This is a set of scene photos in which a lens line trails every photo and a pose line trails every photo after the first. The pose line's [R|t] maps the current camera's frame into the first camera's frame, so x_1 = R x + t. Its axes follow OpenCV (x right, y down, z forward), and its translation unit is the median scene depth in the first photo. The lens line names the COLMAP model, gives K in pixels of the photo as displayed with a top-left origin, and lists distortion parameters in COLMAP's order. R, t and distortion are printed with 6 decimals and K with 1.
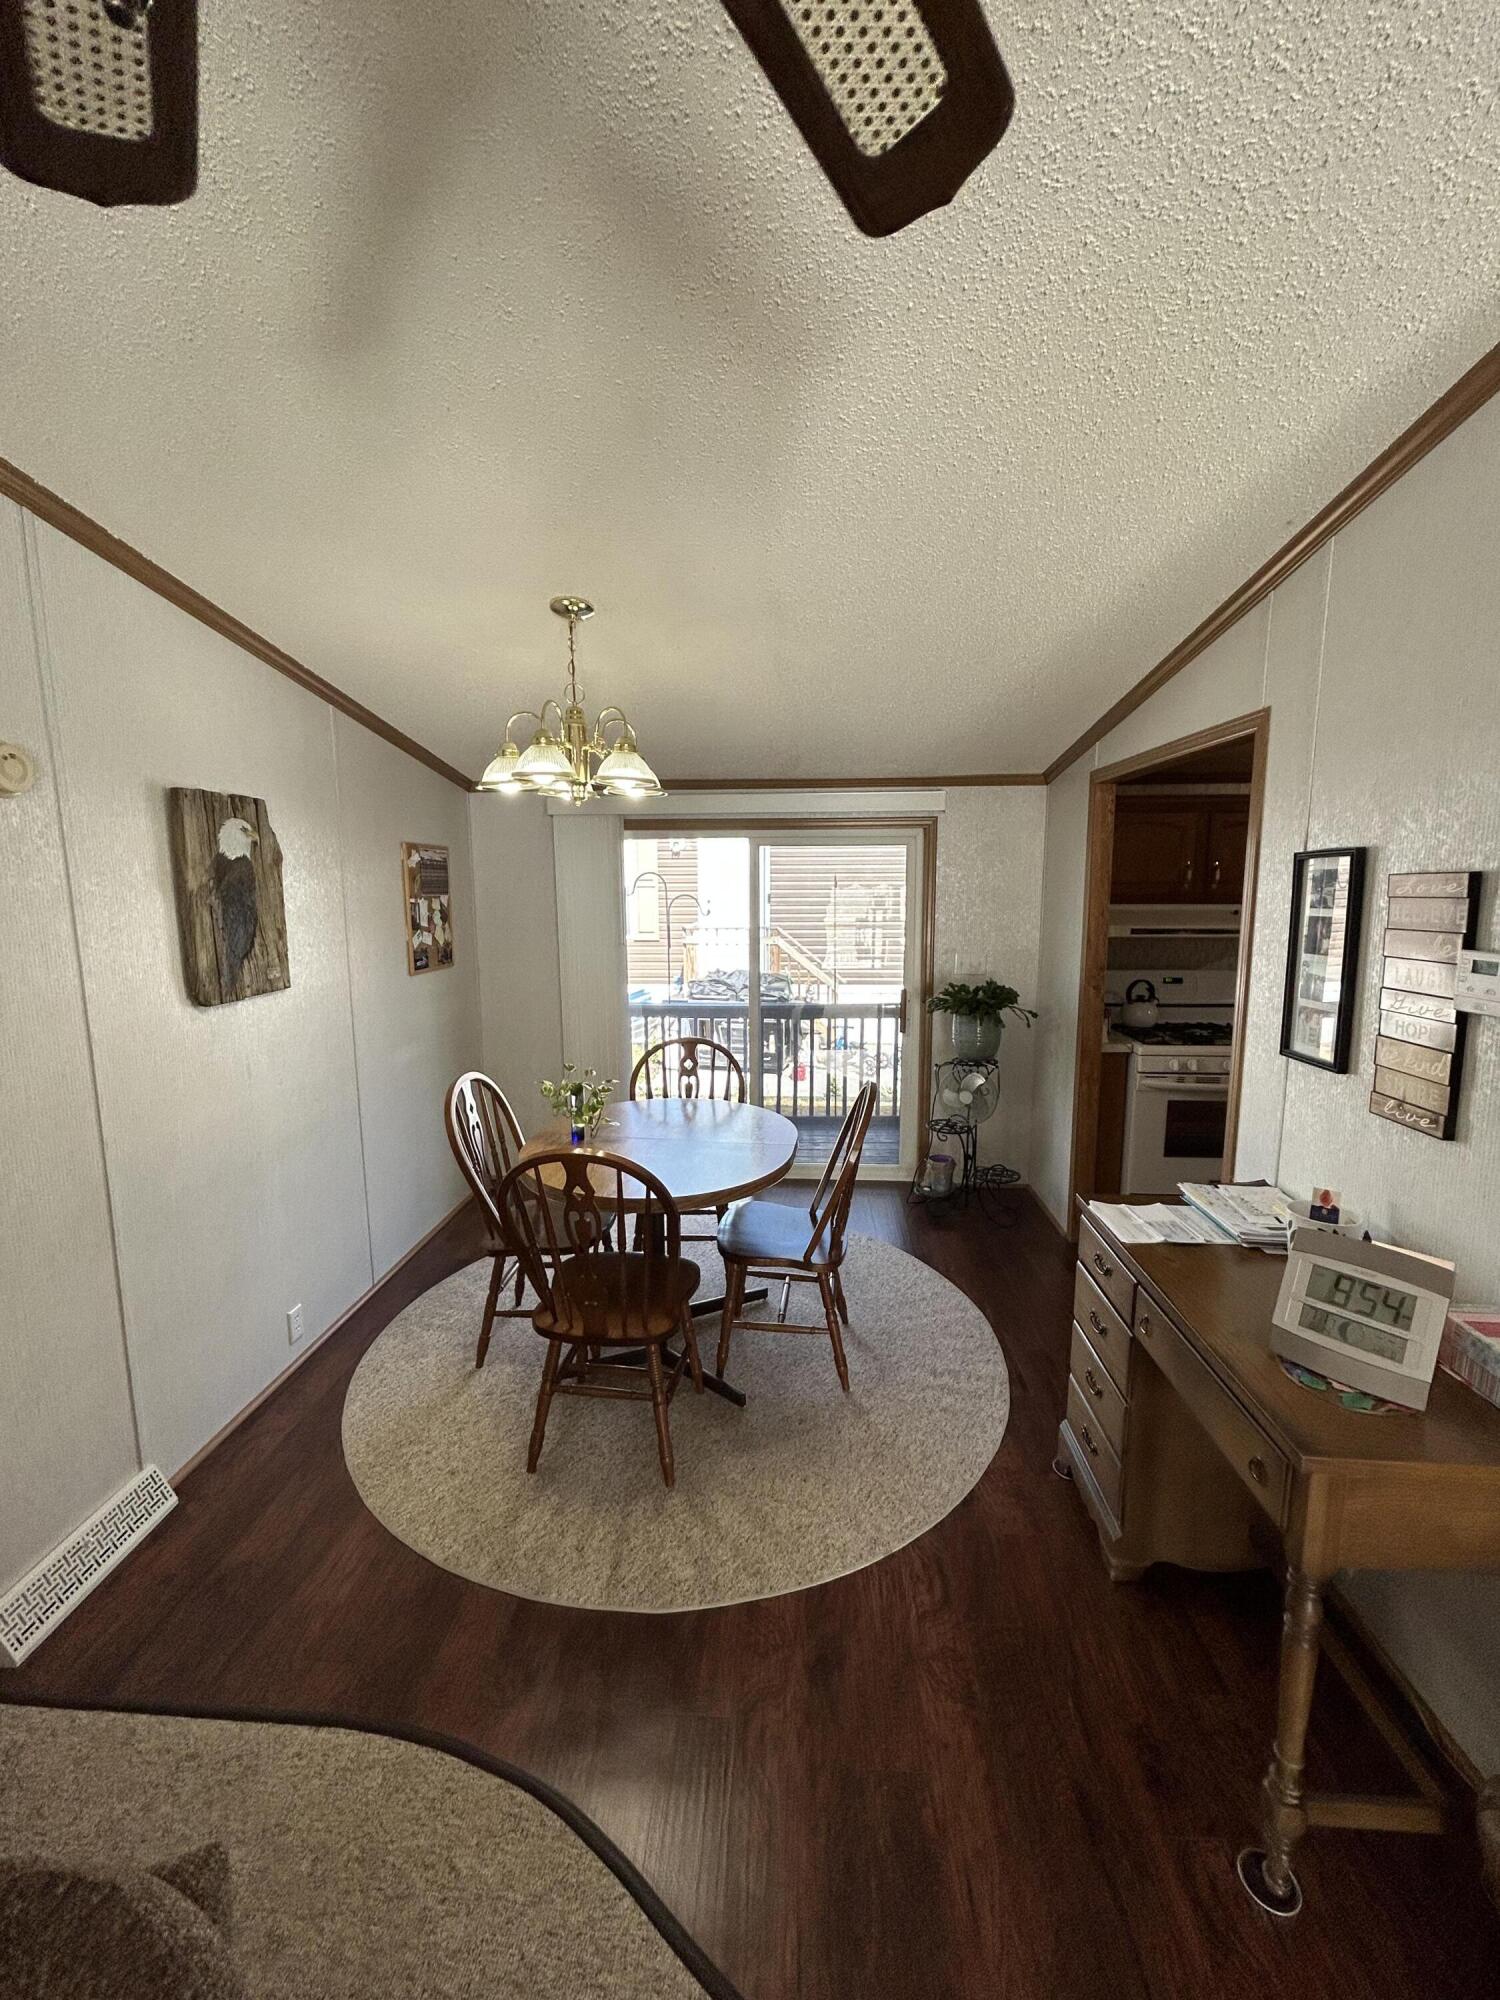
lens RADIAL K [[803.3, 0, 748.1], [0, 803.3, 991.5], [0, 0, 1]] dist [0.000307, -0.000101]
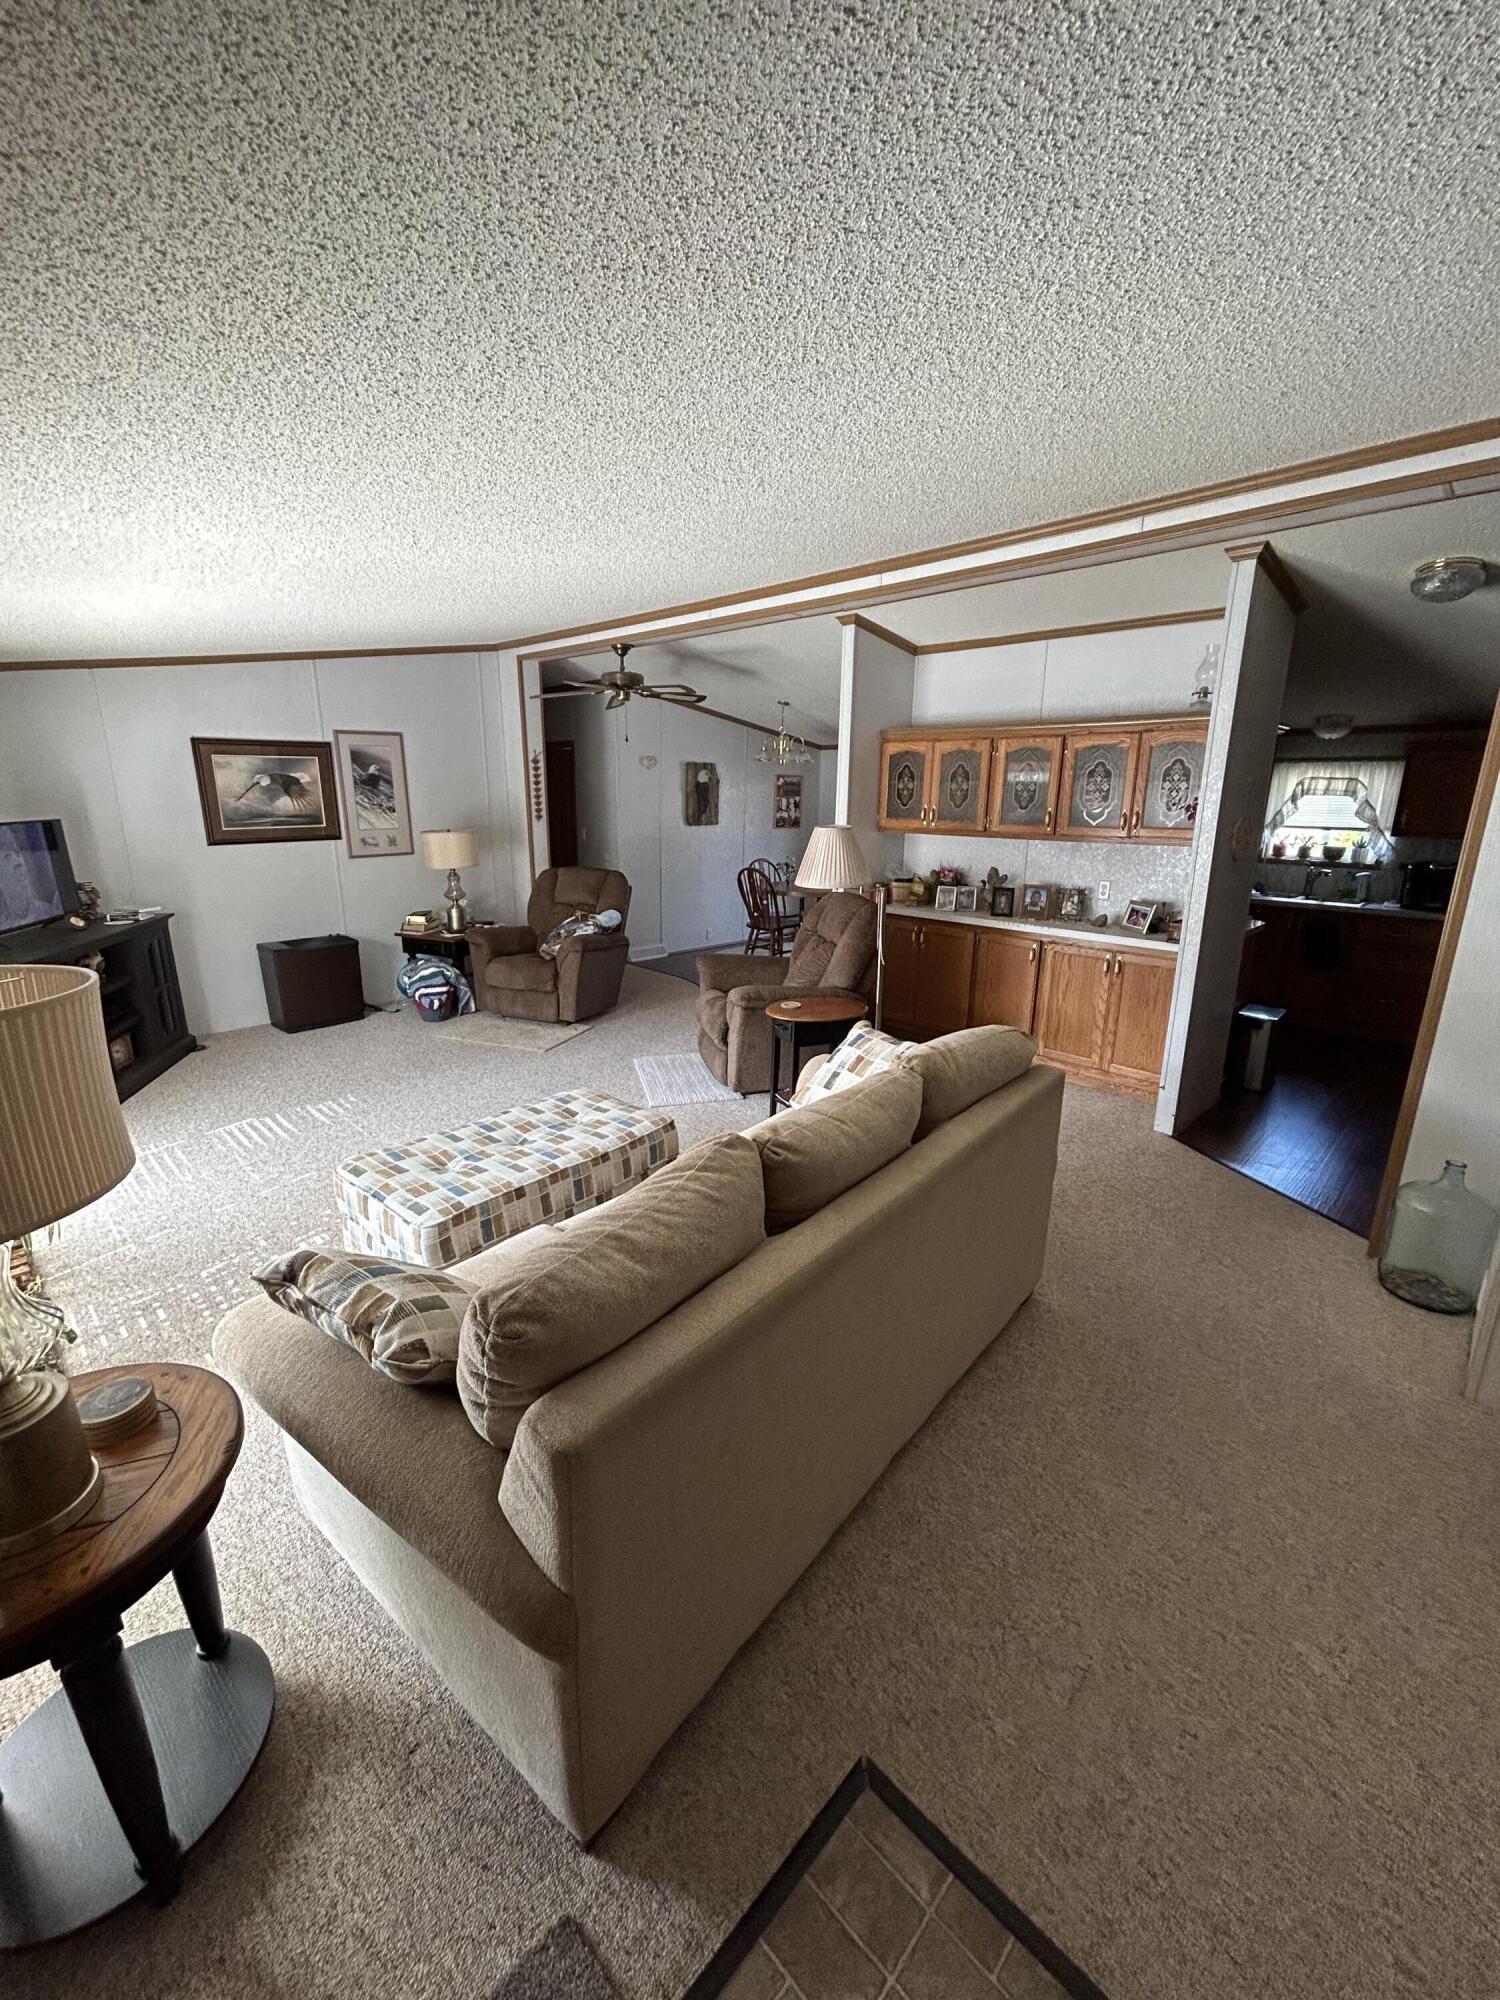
lens RADIAL K [[803.3, 0, 748.9], [0, 803.3, 1005.5], [0, 0, 1]] dist [0.000307, -0.000101]
pose [[0.763066, 0.173153, -0.622694, 1.645979], [-0.098549, 0.983350, 0.152677, 0.206127], [0.638763, -0.055137, 0.767425, -1.410046]]
